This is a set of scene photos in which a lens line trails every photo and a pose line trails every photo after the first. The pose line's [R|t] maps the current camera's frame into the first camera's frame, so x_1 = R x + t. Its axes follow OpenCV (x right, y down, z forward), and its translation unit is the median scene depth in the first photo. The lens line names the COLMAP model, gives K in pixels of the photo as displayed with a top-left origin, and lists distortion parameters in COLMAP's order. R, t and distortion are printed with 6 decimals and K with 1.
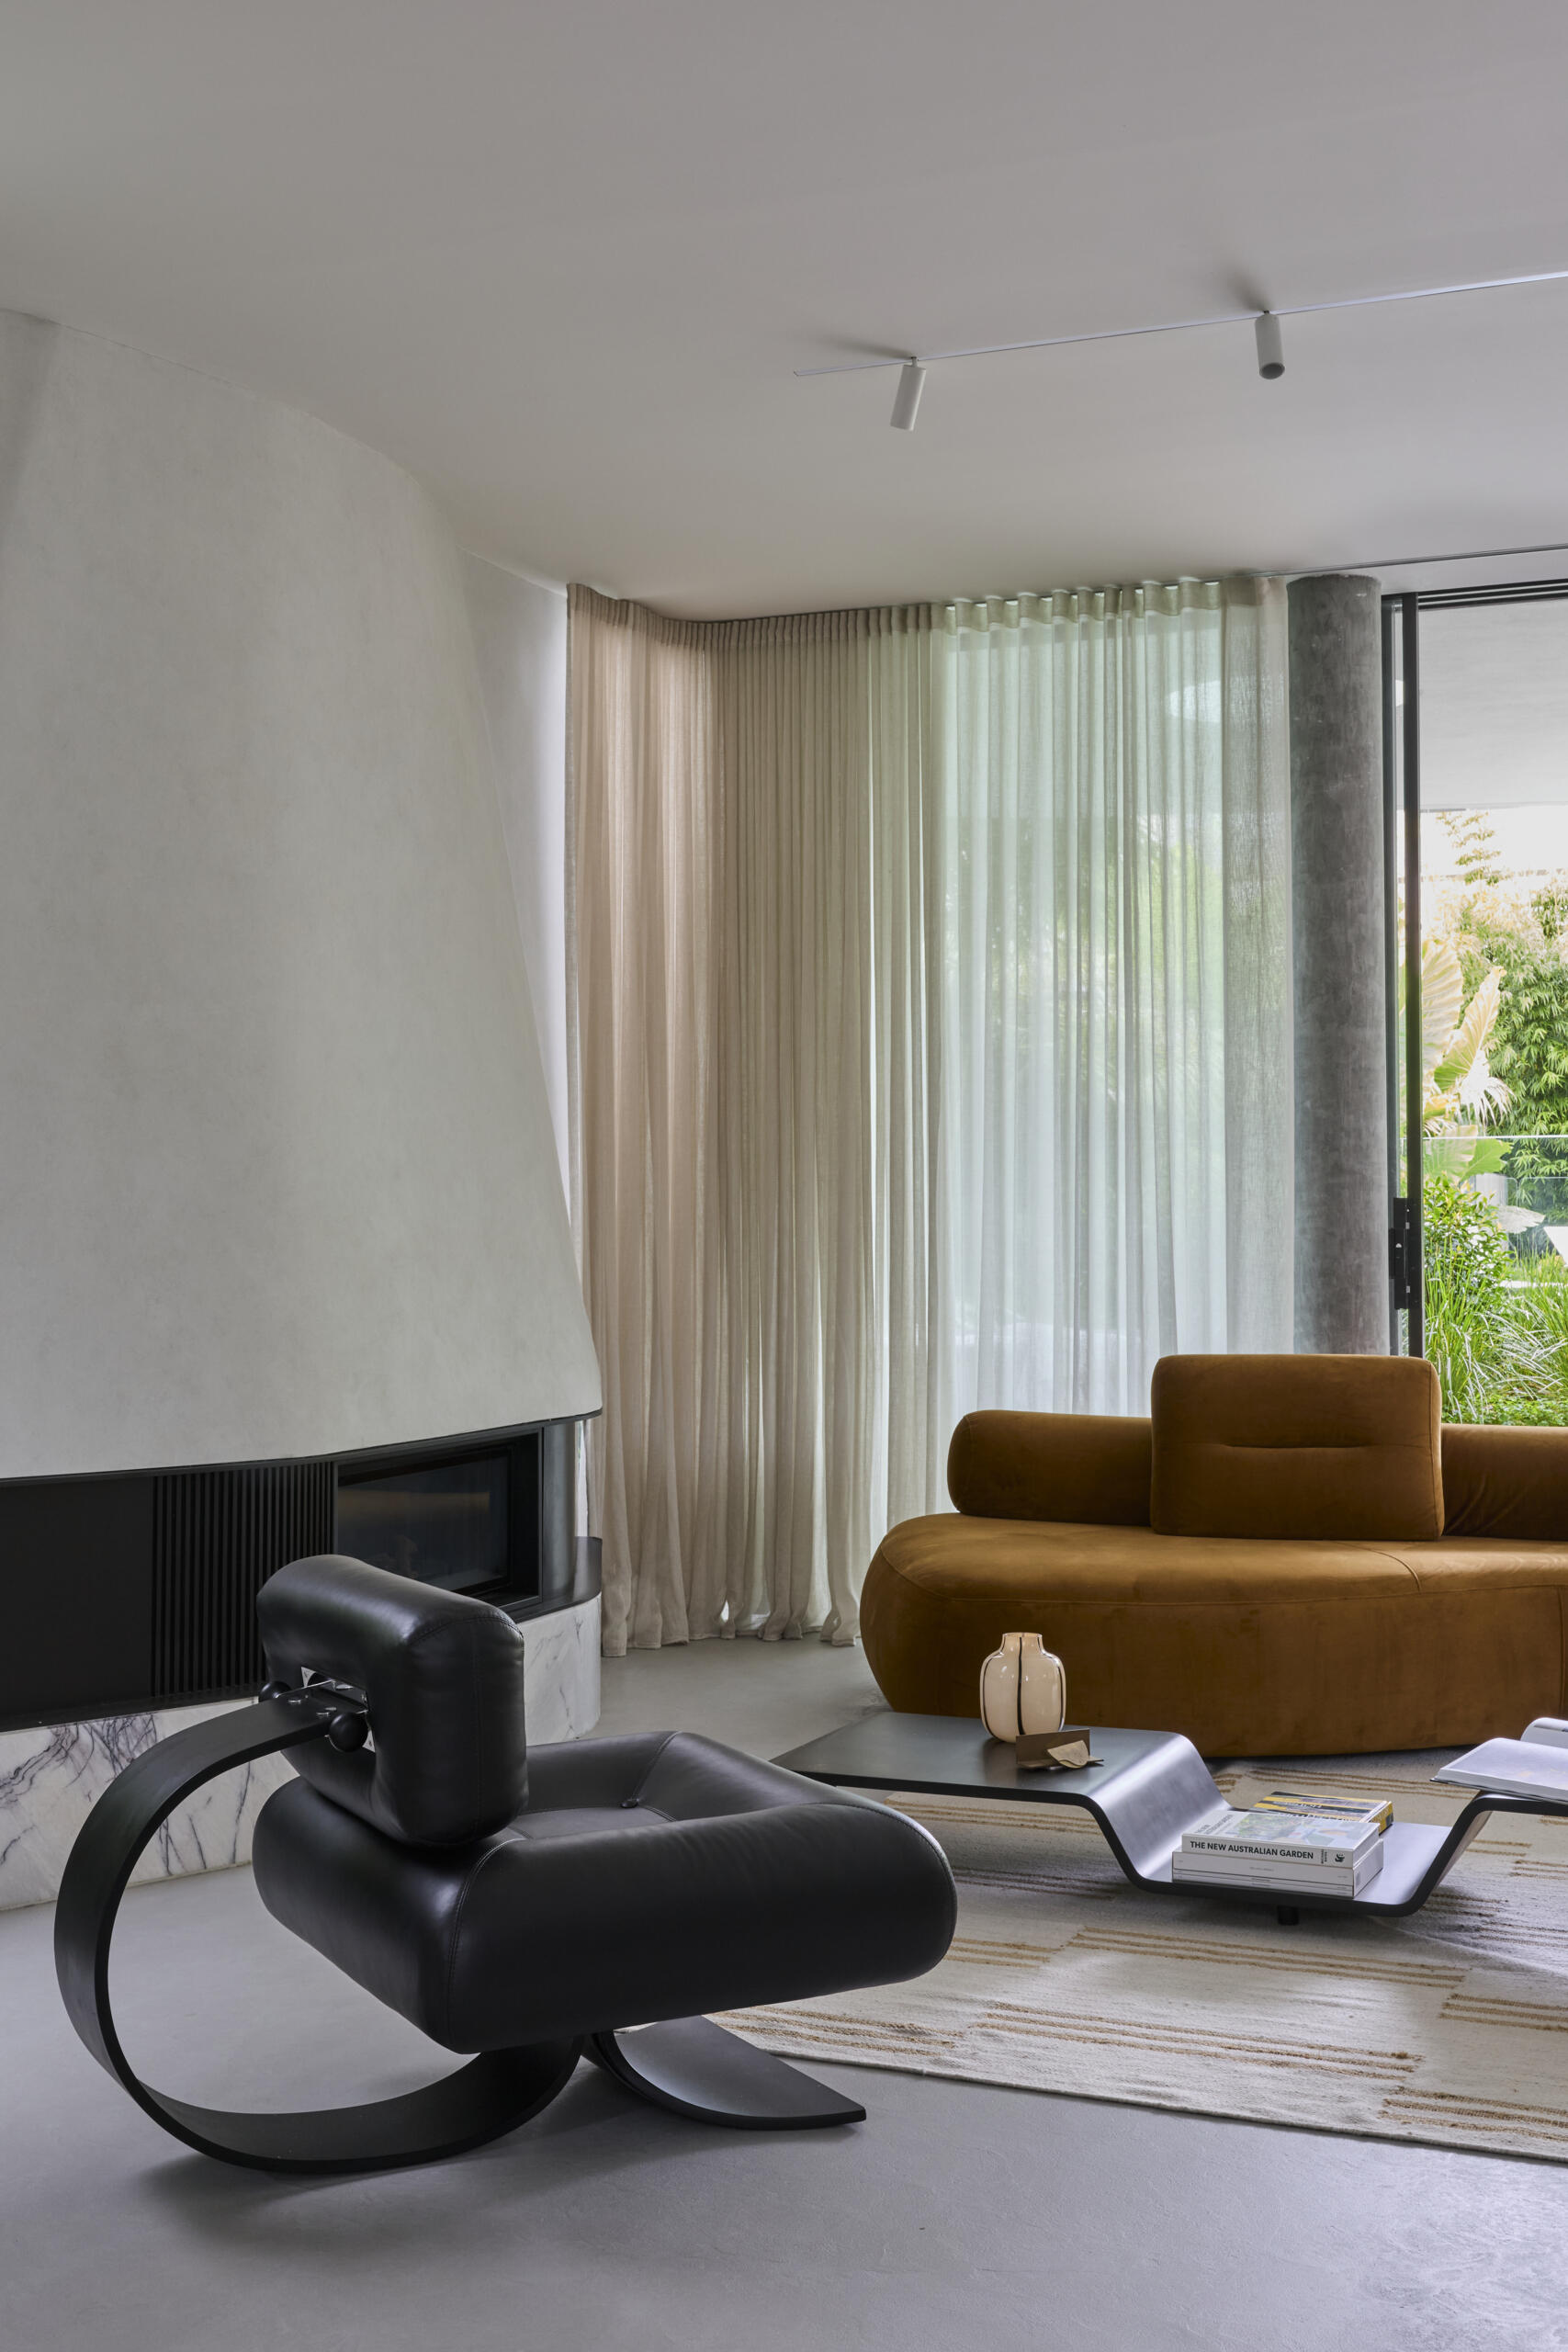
lens RADIAL K [[2565.0, 0, 782.6], [0, 2565.0, 1152.7], [0, 0, 1]] dist [0.009435, -0.023624]
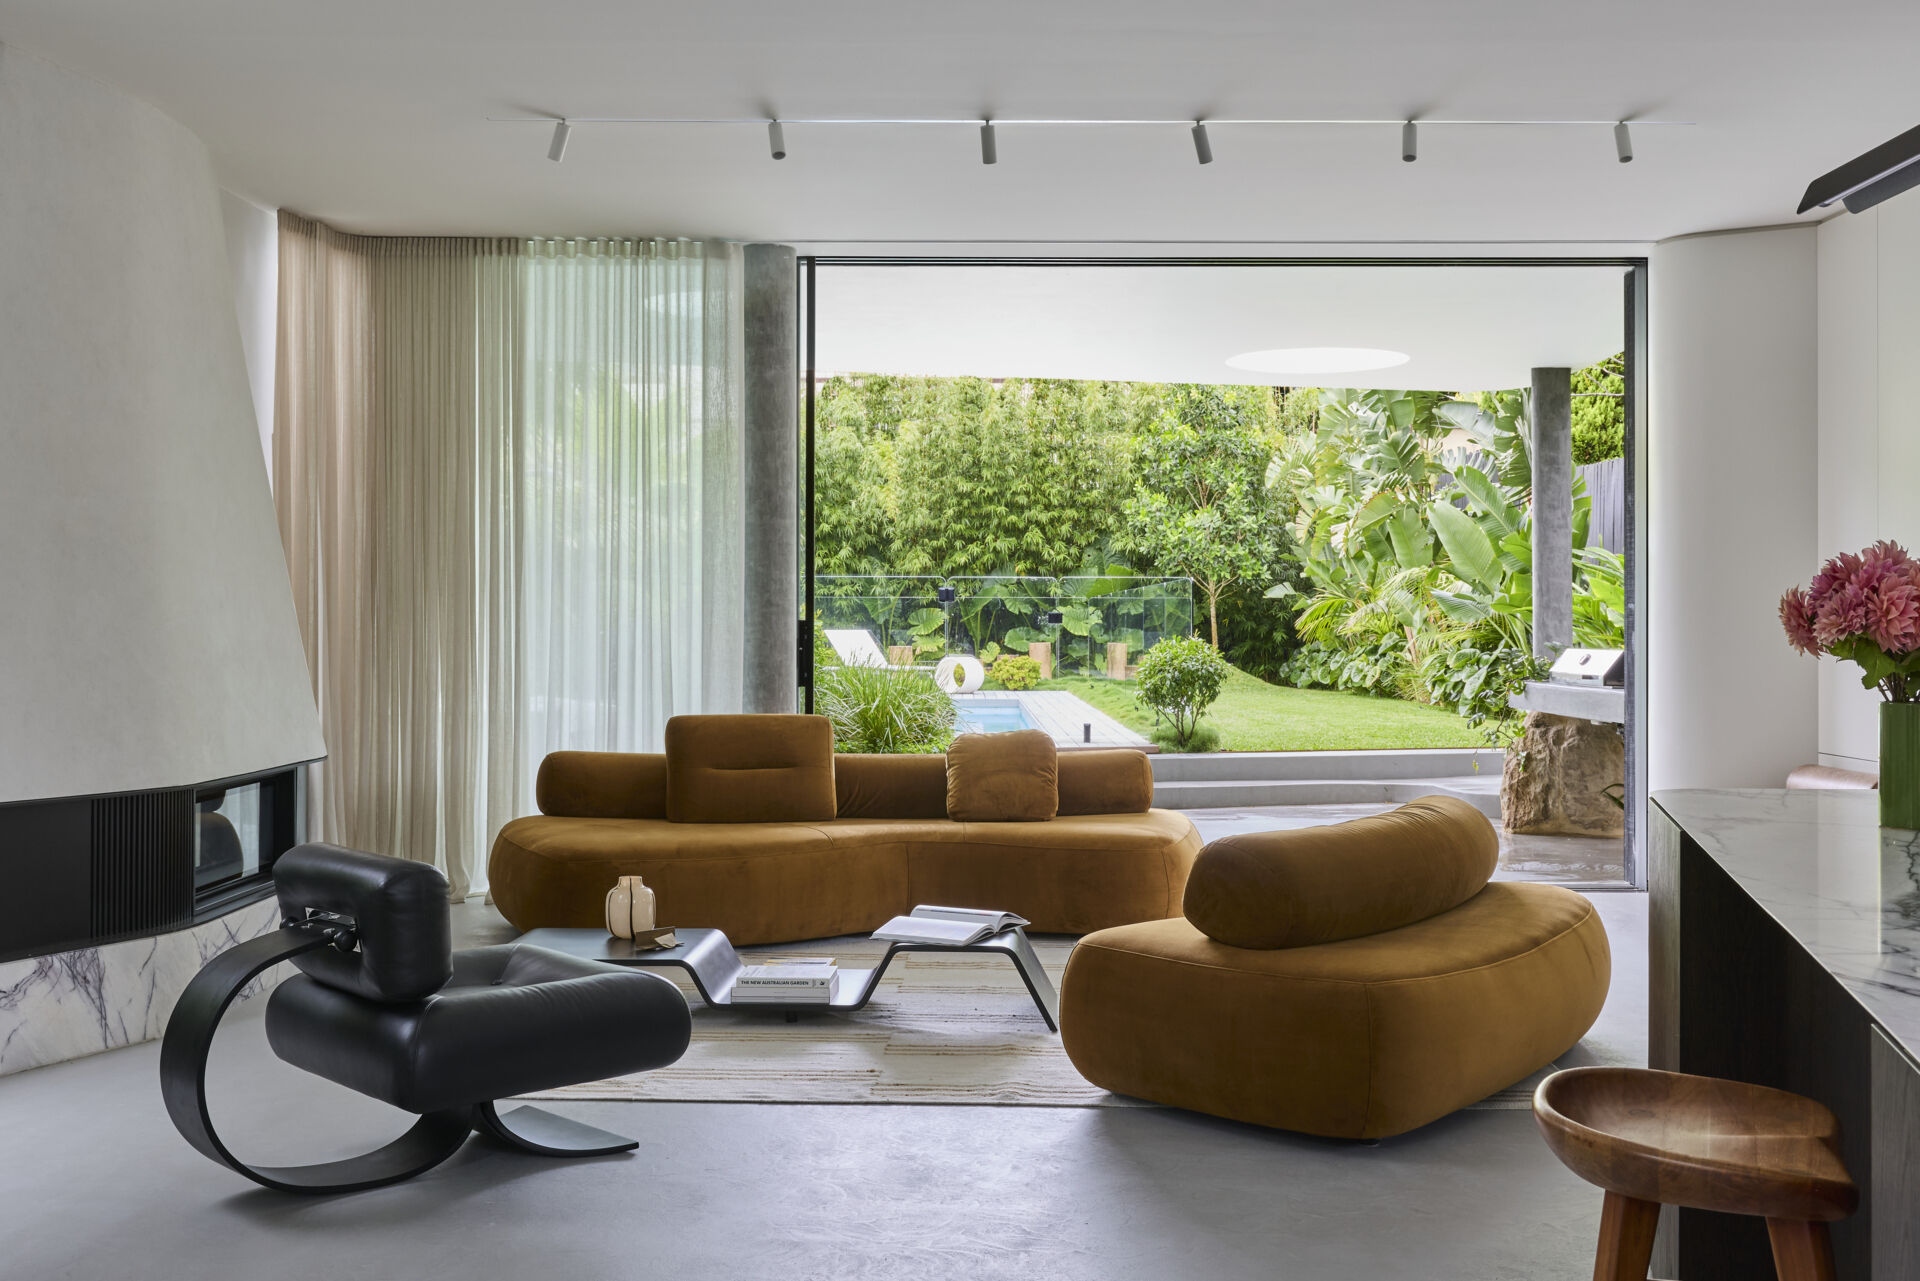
lens RADIAL K [[1946.2, 0, 960.0], [0, 1946.2, 640.5], [0, 0, 1]] dist [0.000687, -0.013186]
pose [[0.925245, 0.002401, 0.379363, -0.154694], [-0.017265, 0.999210, 0.035786, -0.017471], [-0.378978, -0.039661, 0.924555, -0.227056]]
